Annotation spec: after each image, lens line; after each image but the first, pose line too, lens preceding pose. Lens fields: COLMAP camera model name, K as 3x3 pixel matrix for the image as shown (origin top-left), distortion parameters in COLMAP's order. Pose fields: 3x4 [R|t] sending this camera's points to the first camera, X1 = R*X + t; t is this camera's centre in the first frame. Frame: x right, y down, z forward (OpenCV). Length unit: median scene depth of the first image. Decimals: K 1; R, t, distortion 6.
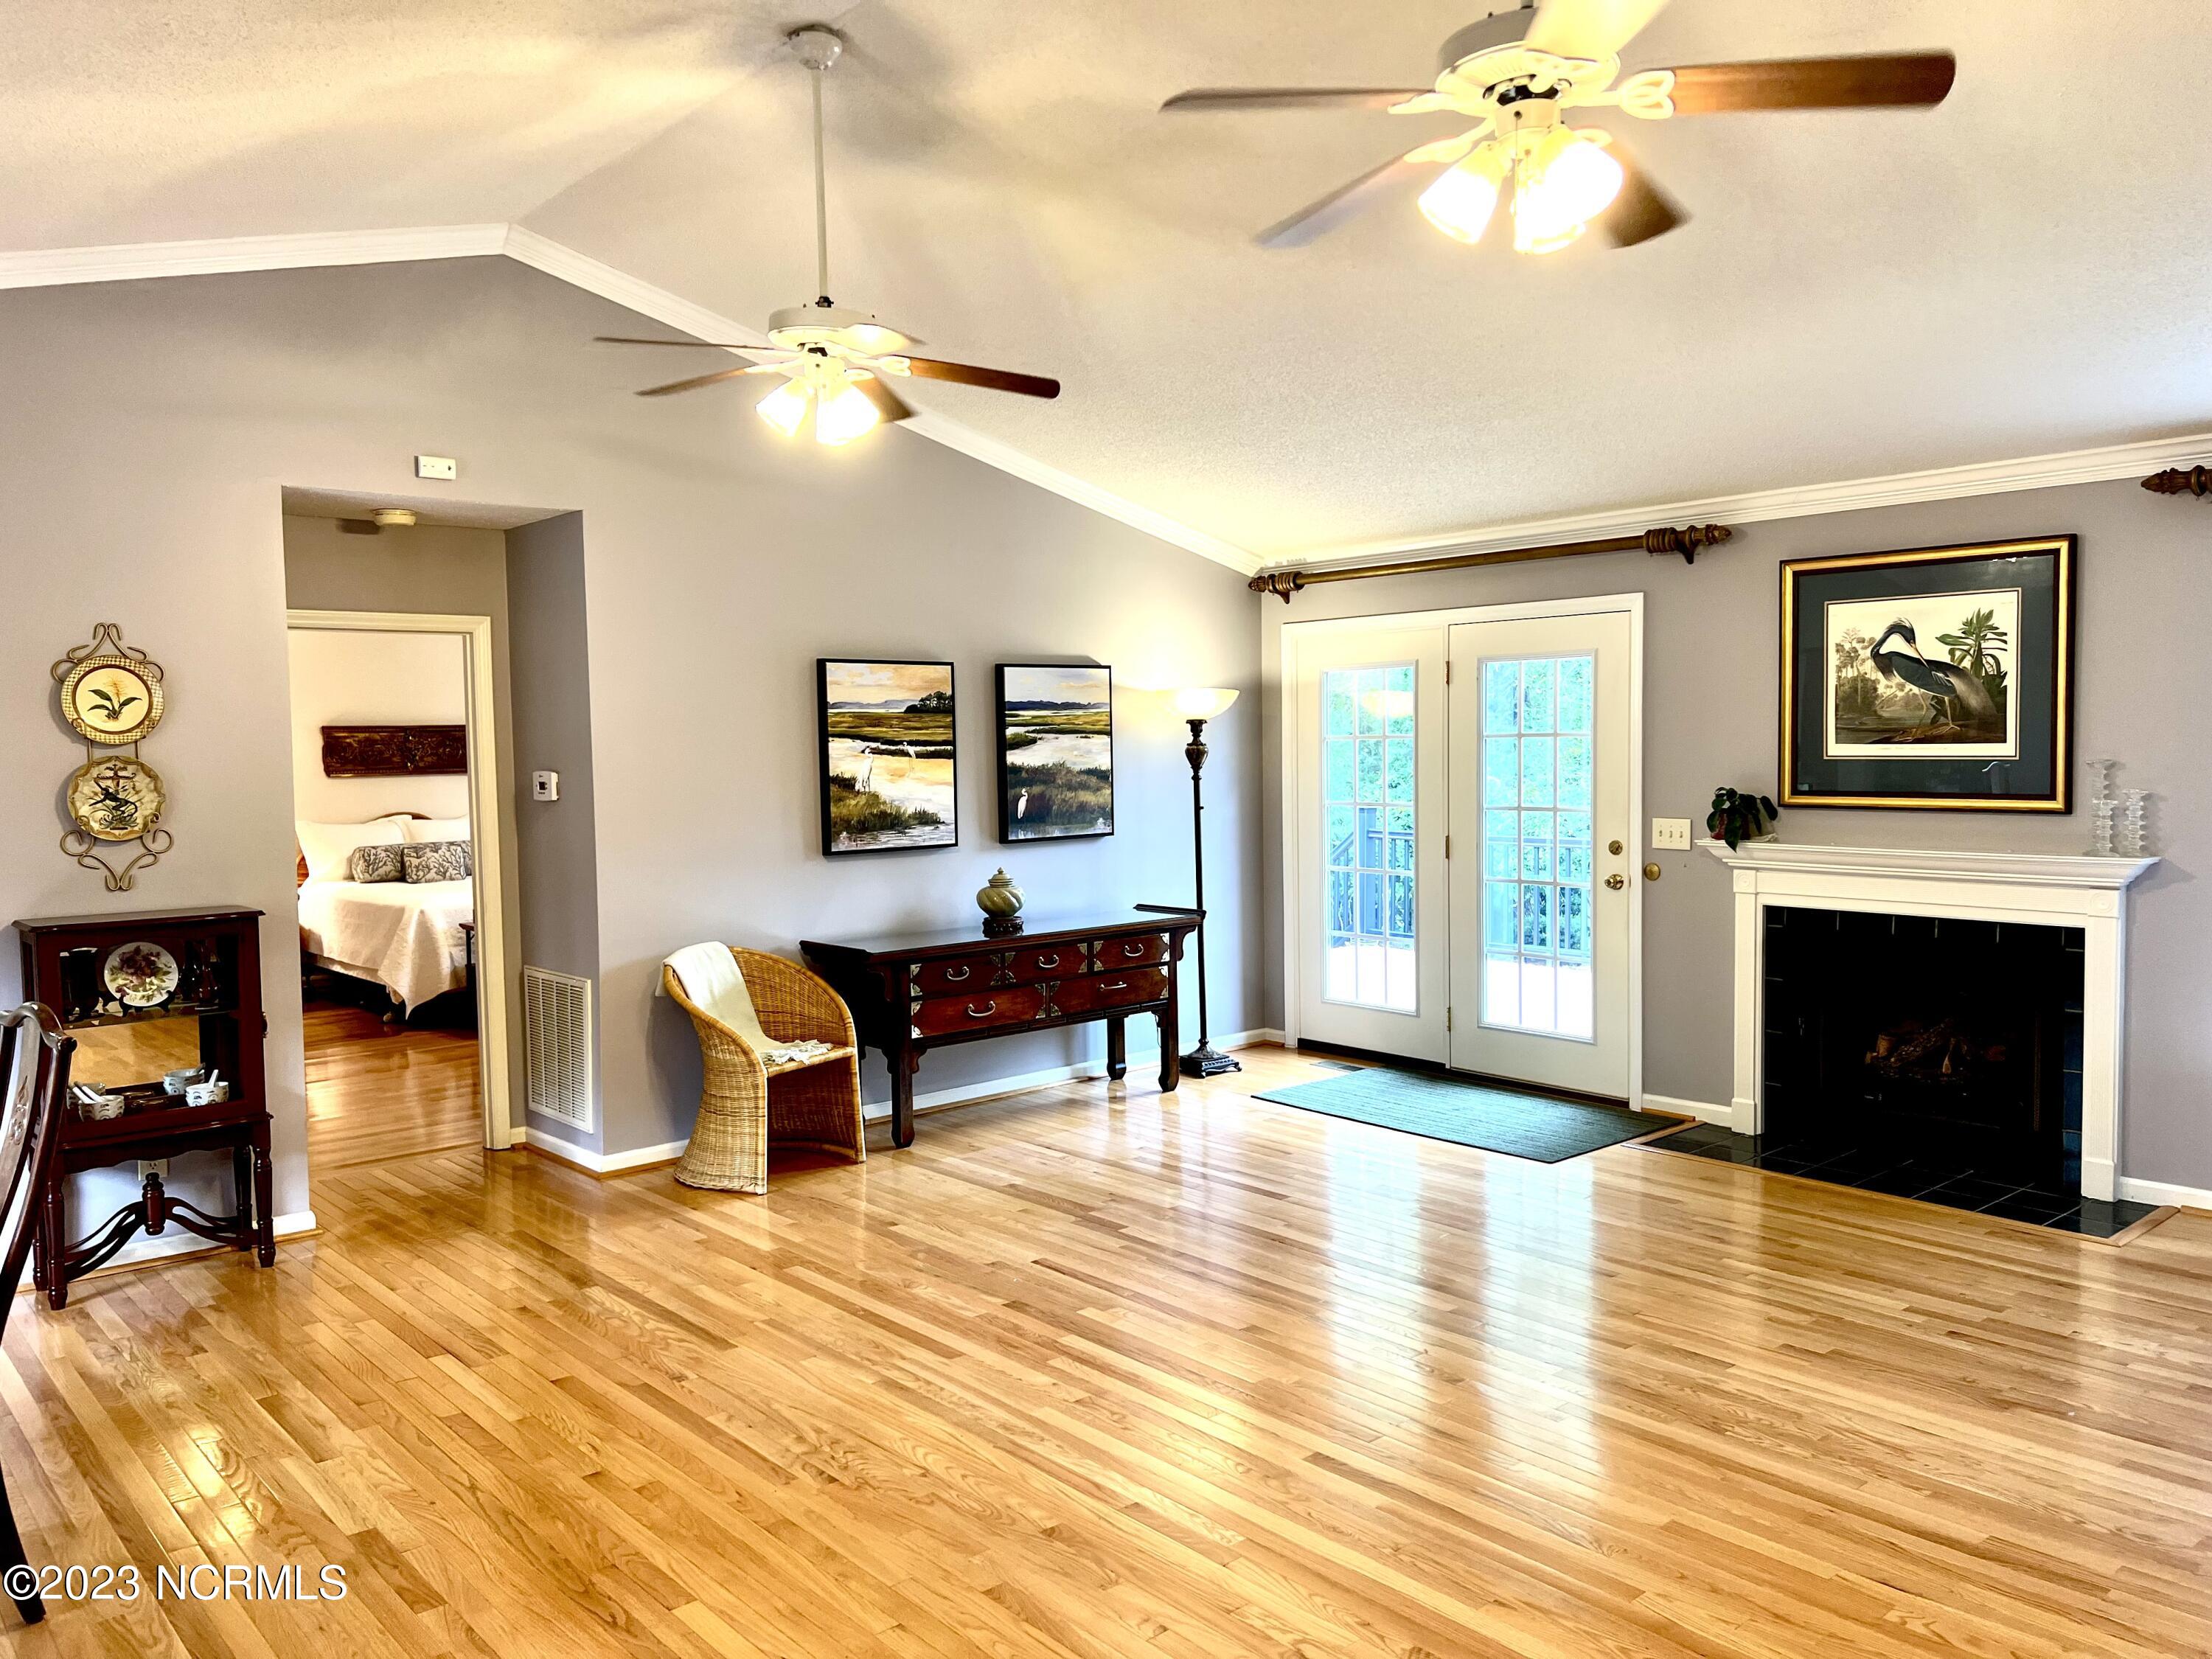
lens RADIAL K [[1666.8, 0, 1105.1], [0, 1666.8, 819.4], [0, 0, 1]] dist [0.005375, -0.002007]
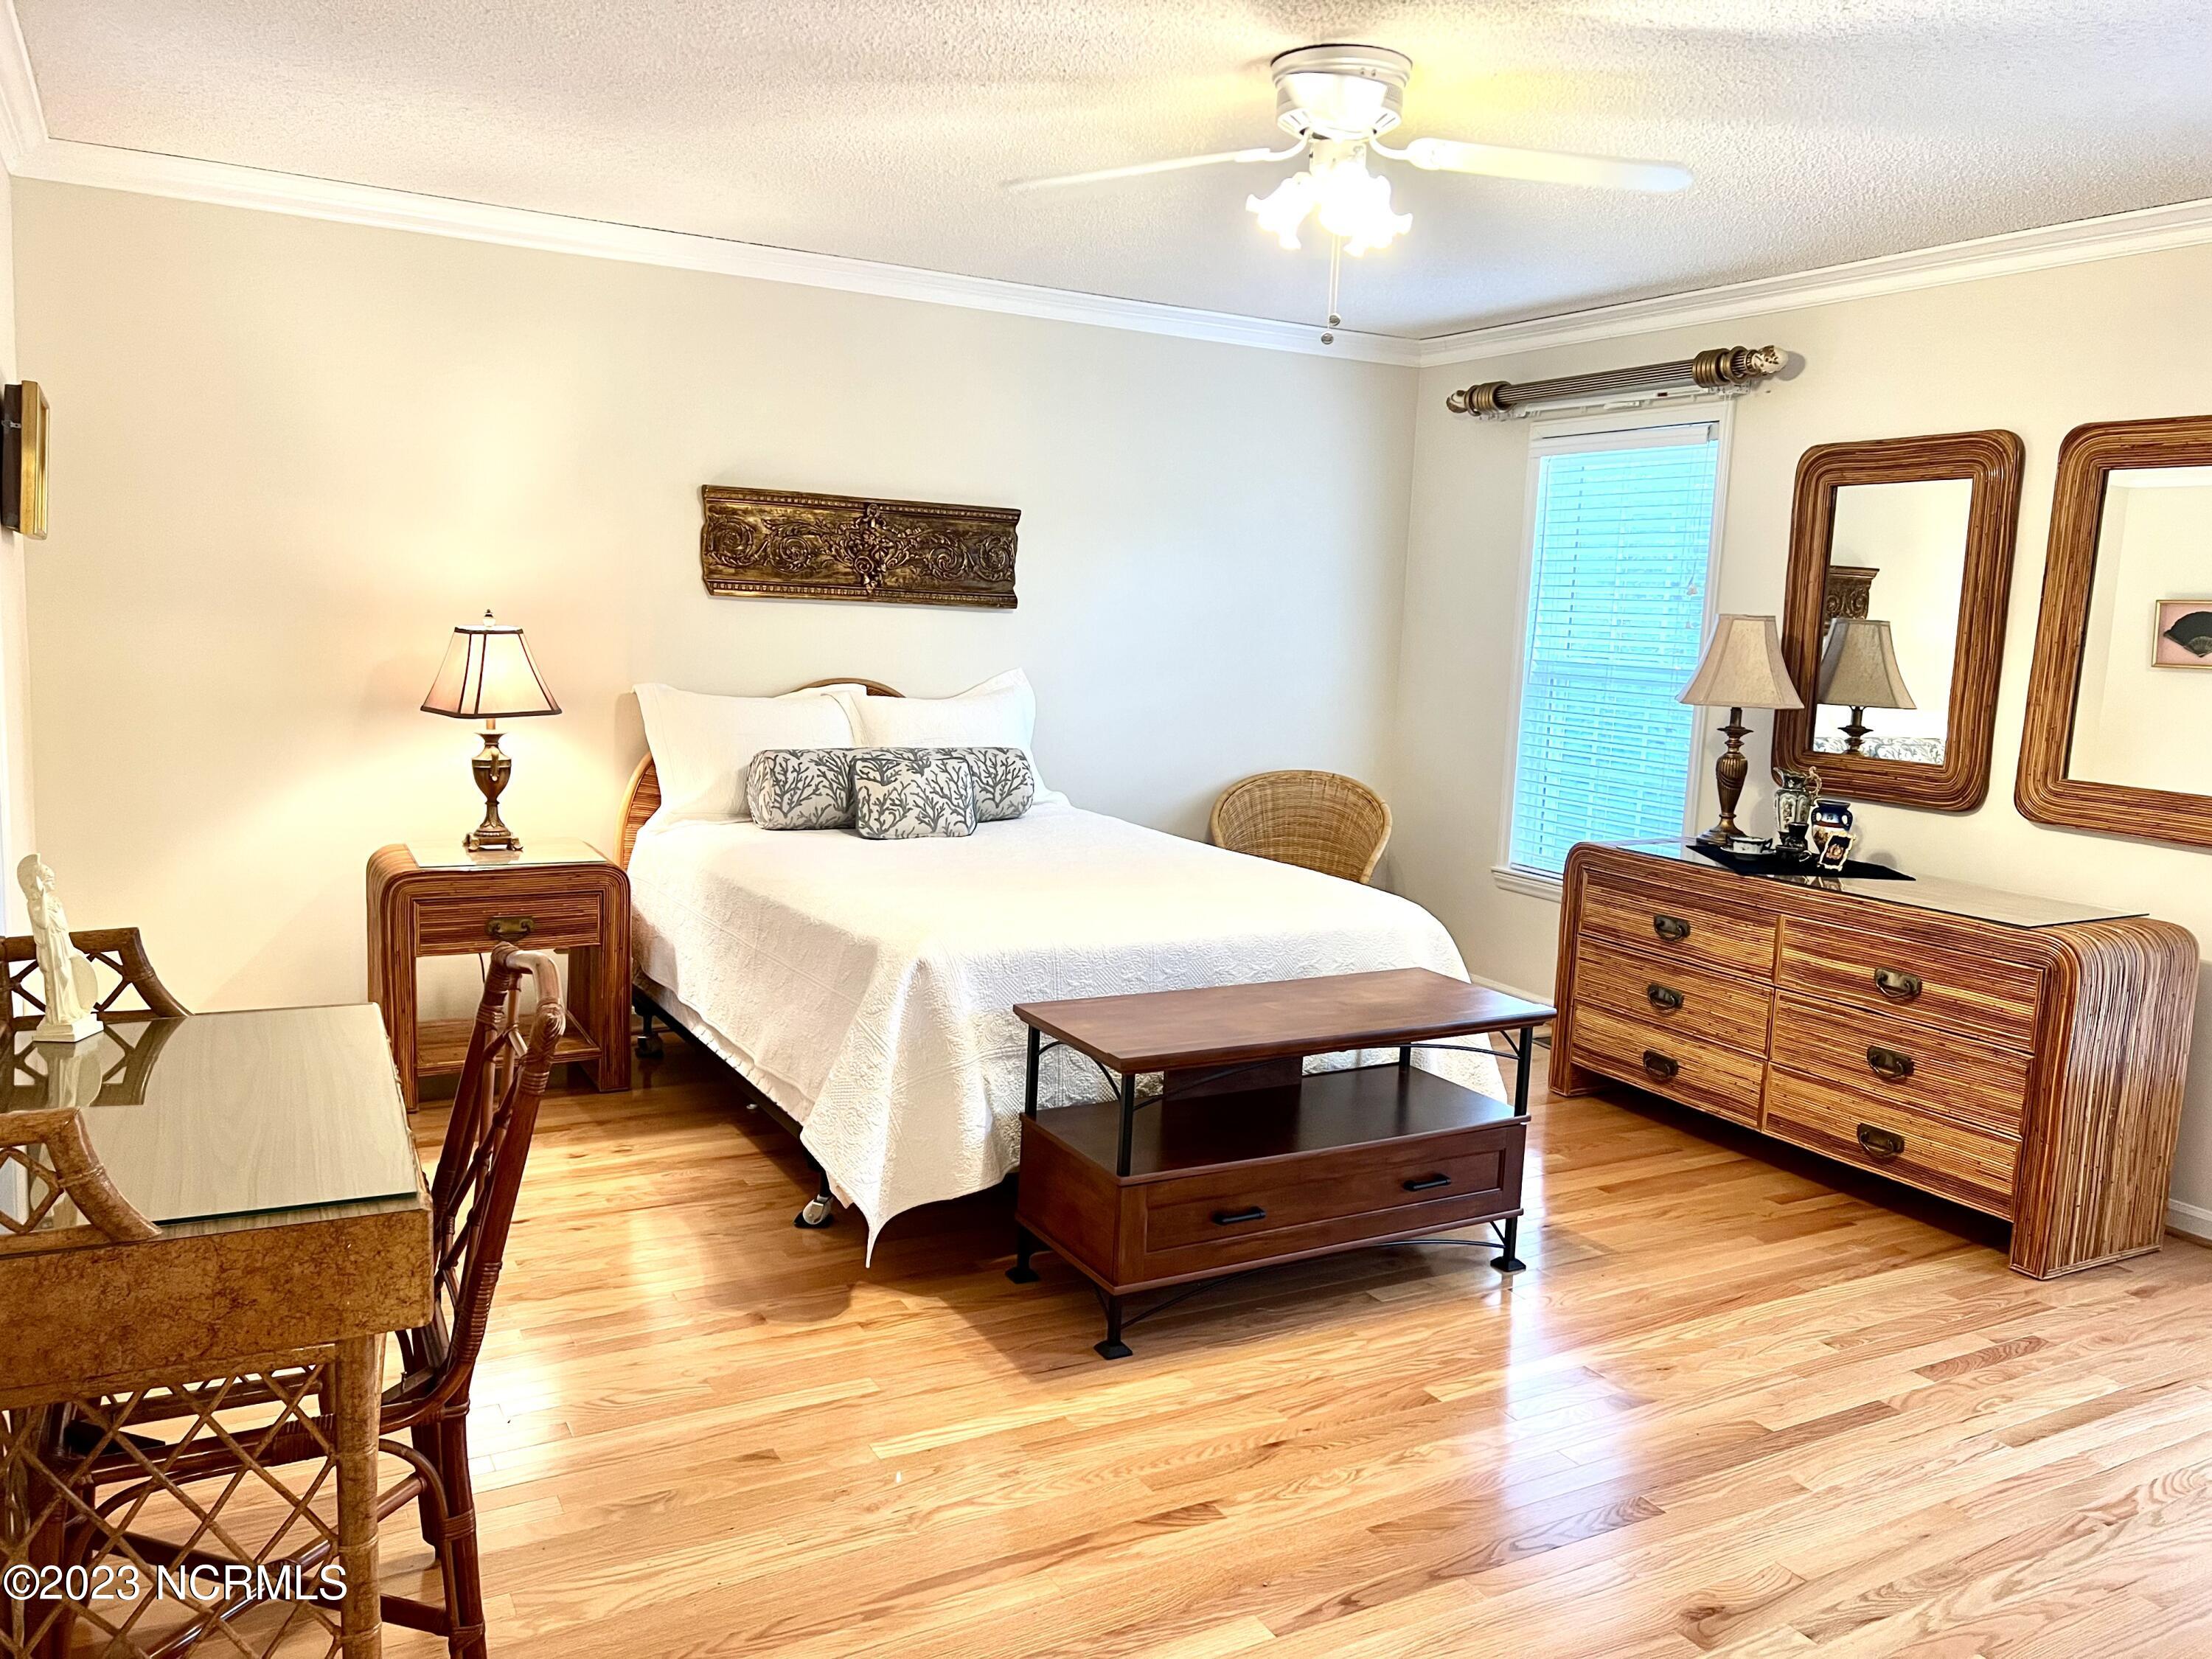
lens RADIAL K [[1666.8, 0, 1108.6], [0, 1666.8, 835.3], [0, 0, 1]] dist [0.005375, -0.002007]
pose [[0.975950, 0.080289, -0.202670, -0.258834], [-0.065265, 0.994675, 0.079765, -0.002789], [0.207995, -0.064619, 0.975993, 0.568892]]
